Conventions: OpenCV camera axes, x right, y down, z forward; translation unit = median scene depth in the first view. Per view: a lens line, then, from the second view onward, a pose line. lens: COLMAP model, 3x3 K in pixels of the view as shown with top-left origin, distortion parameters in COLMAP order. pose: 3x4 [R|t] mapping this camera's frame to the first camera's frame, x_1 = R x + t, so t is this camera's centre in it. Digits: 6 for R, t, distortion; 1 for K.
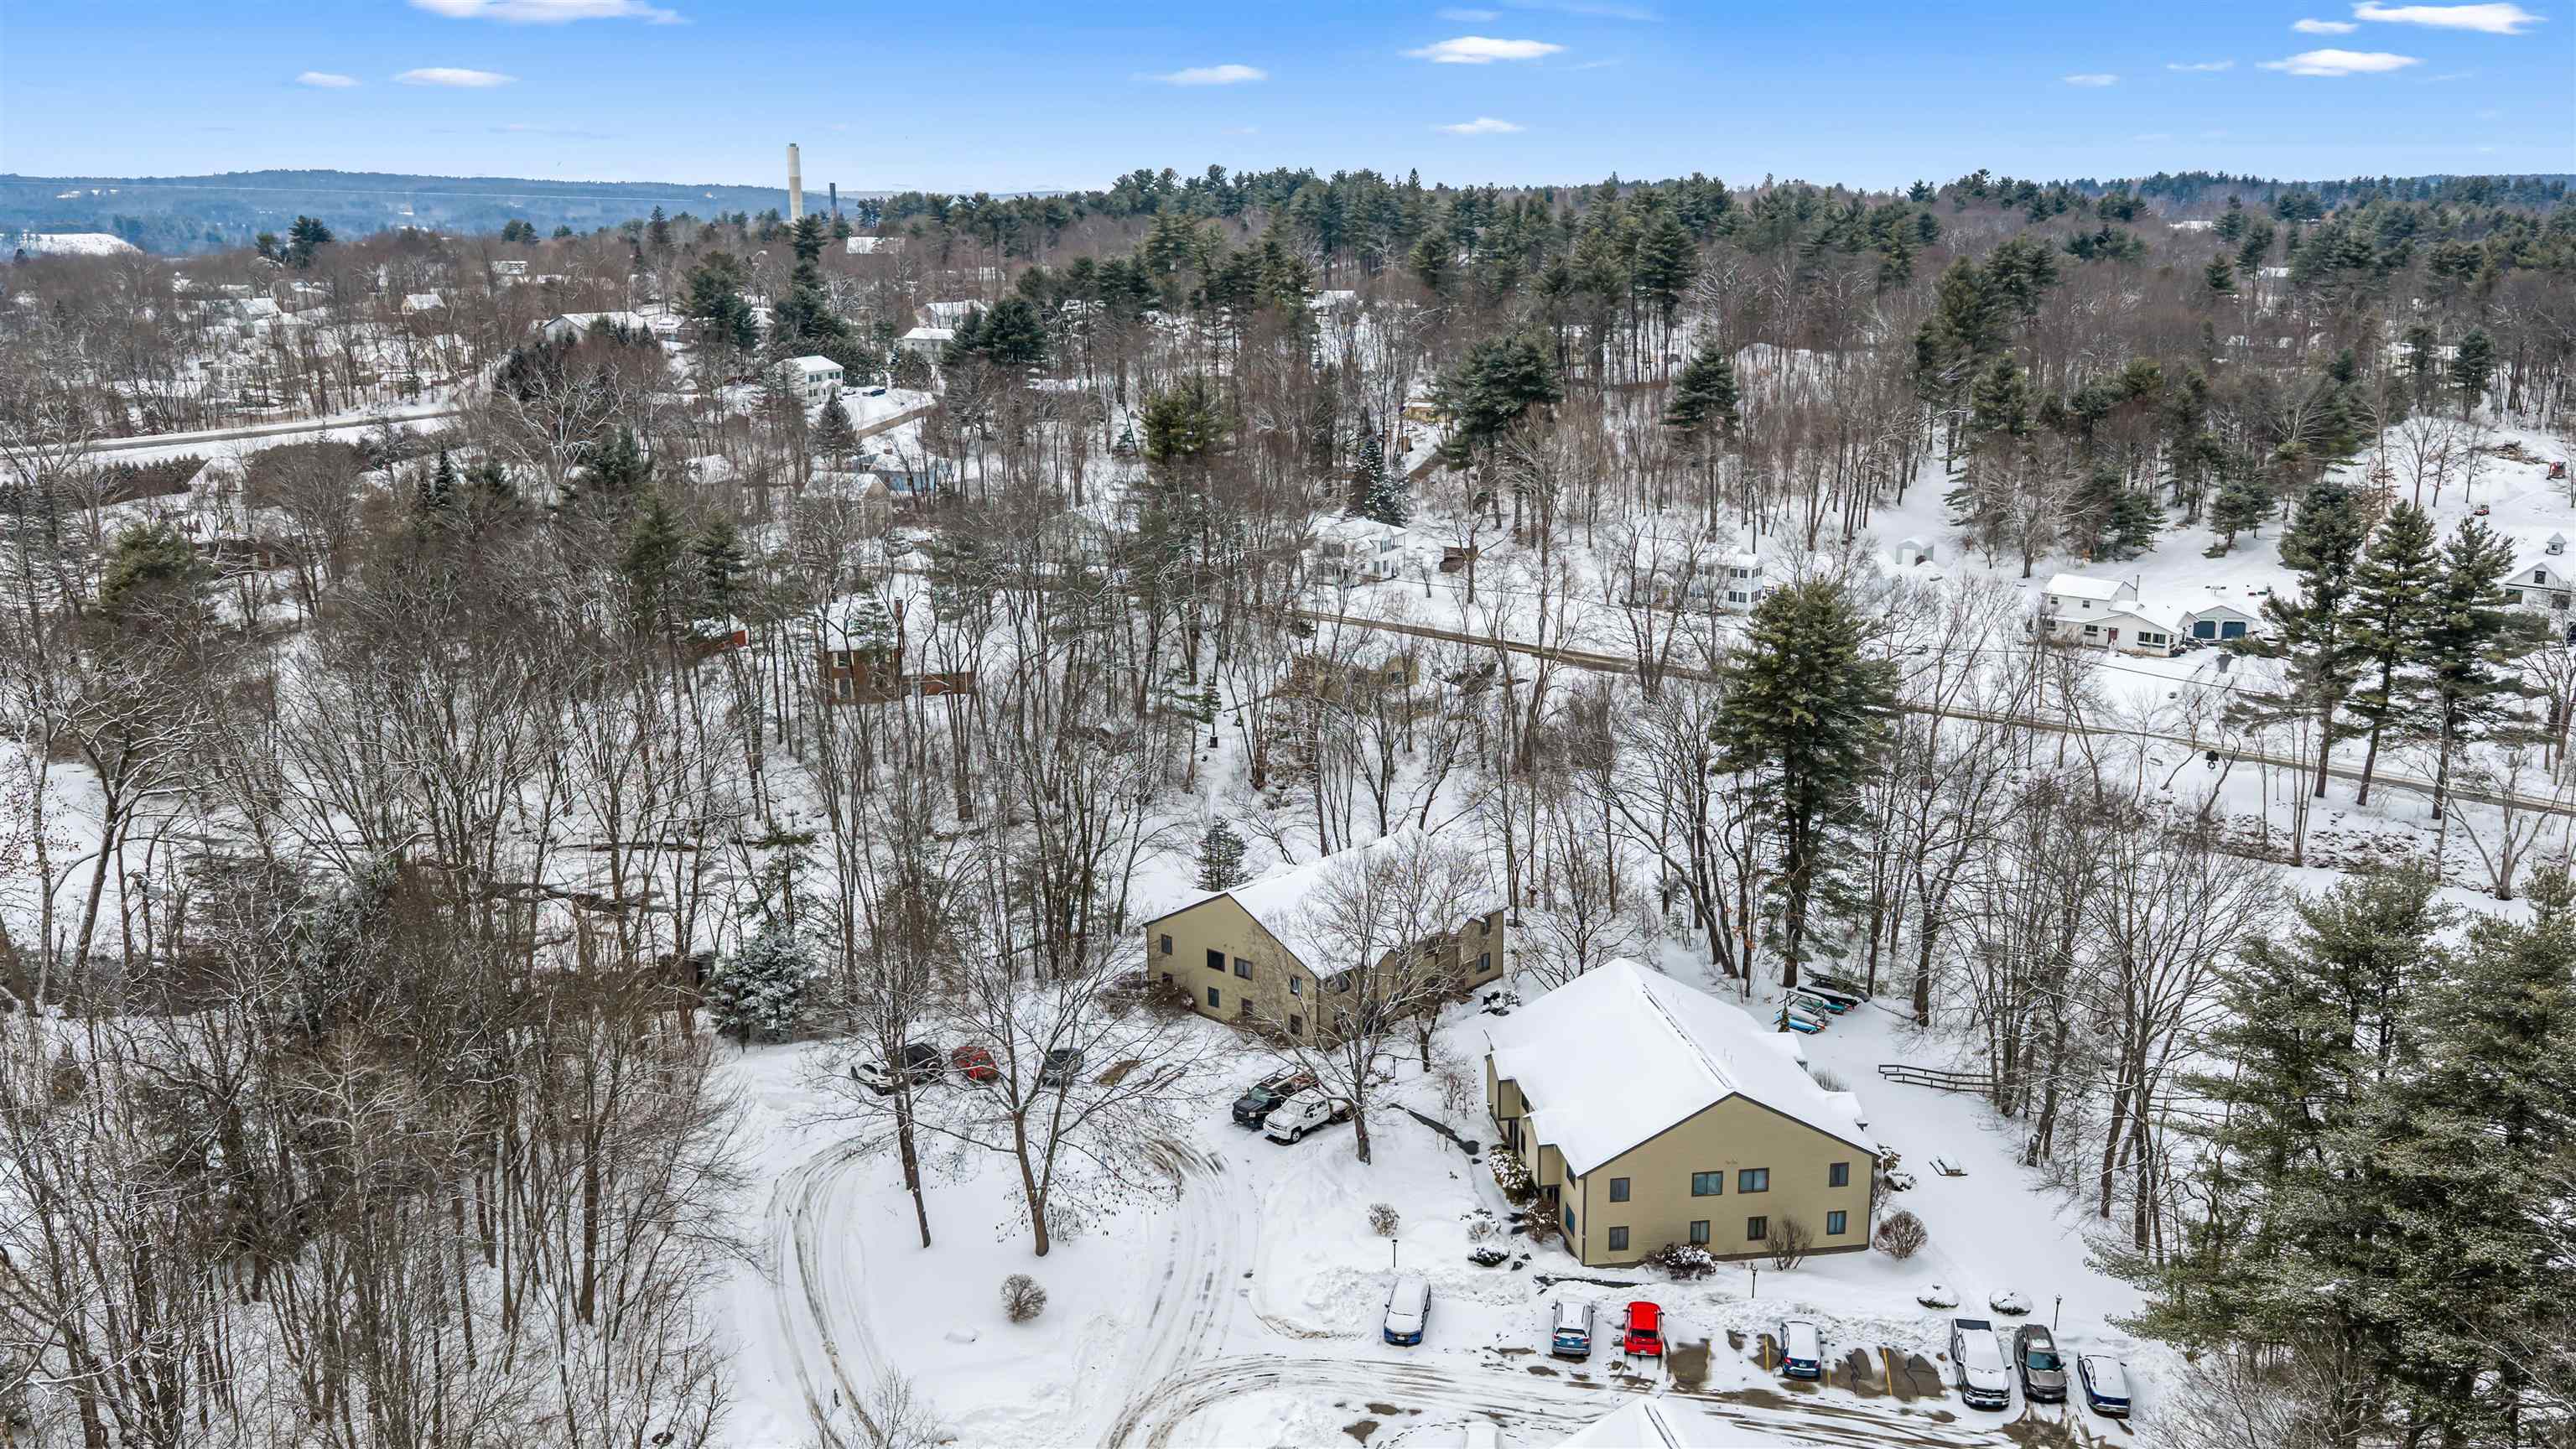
lens RADIAL K [[2129.7, 0, 1464.6], [0, 2129.7, 730.1], [0, 0, 1]] dist [0.003333, 0.000728]
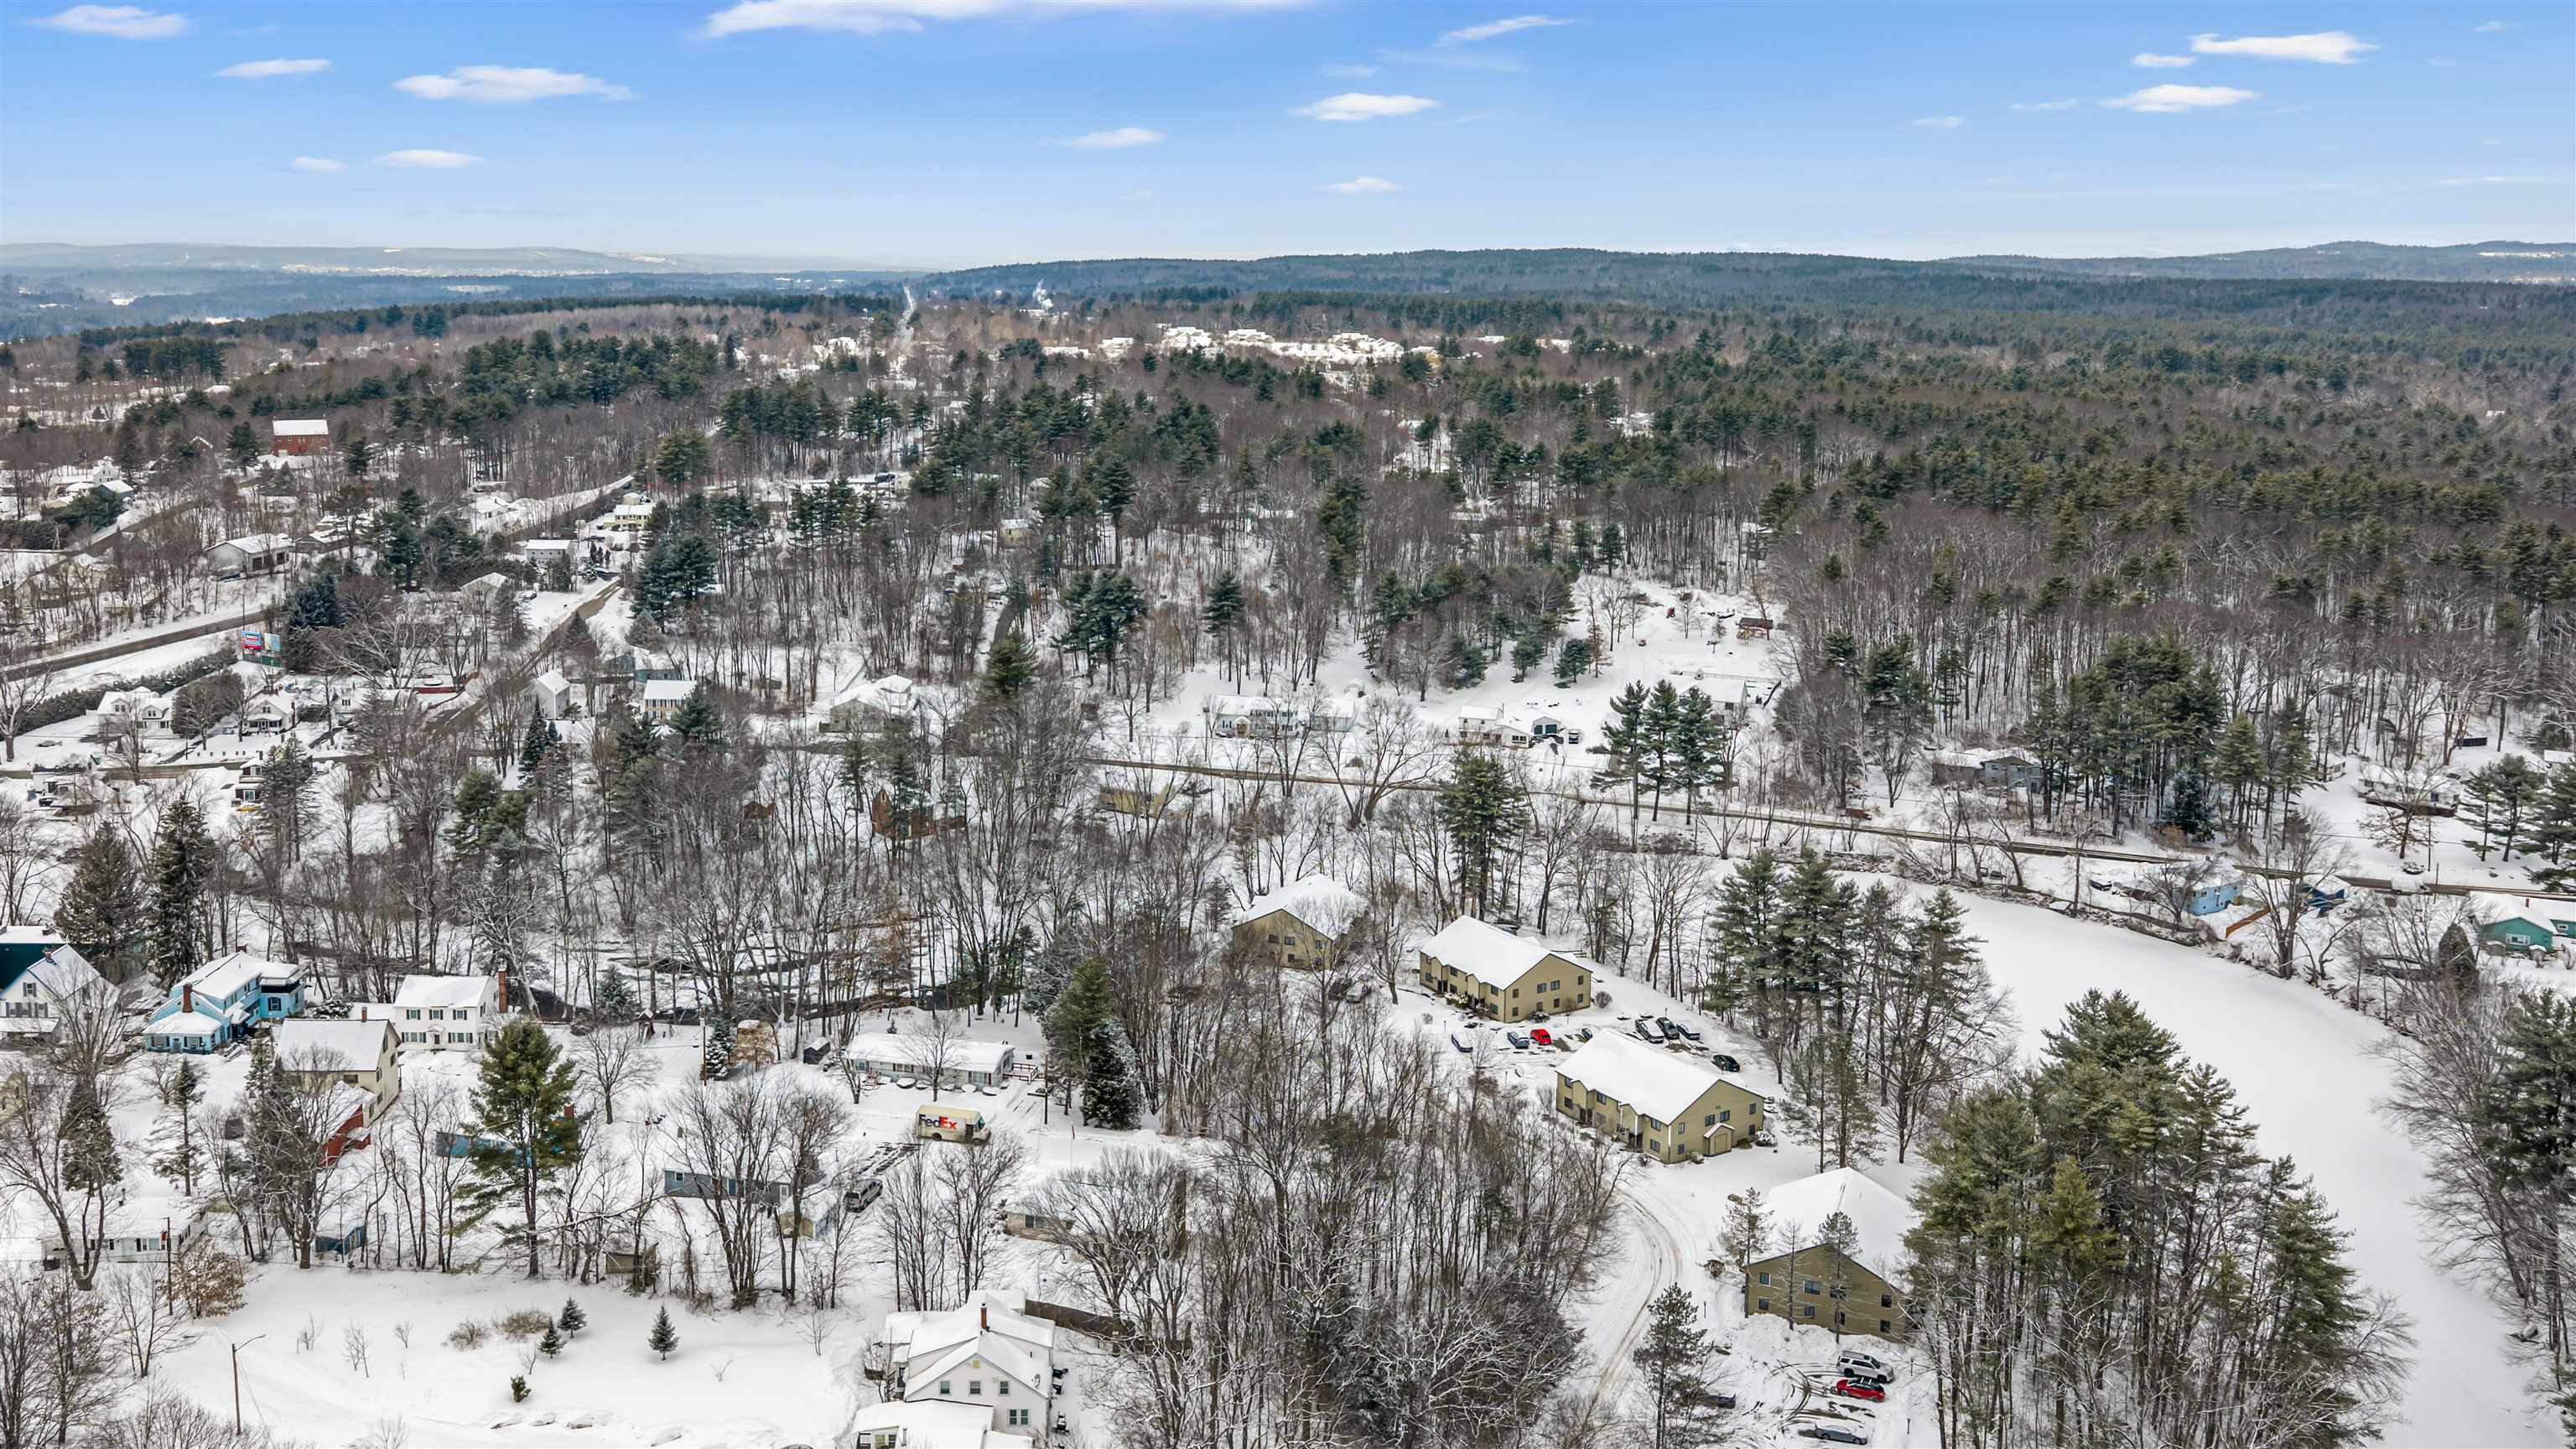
lens RADIAL K [[2060.2, 0, 1270.1], [0, 2060.2, 730.1], [0, 0, 1]] dist [0.030533, -0.050805]
pose [[0.937837, -0.074198, 0.339051, -0.636099], [0.077671, 0.996973, 0.003336, -0.092383], [-0.338273, 0.023206, 0.940762, -0.819409]]
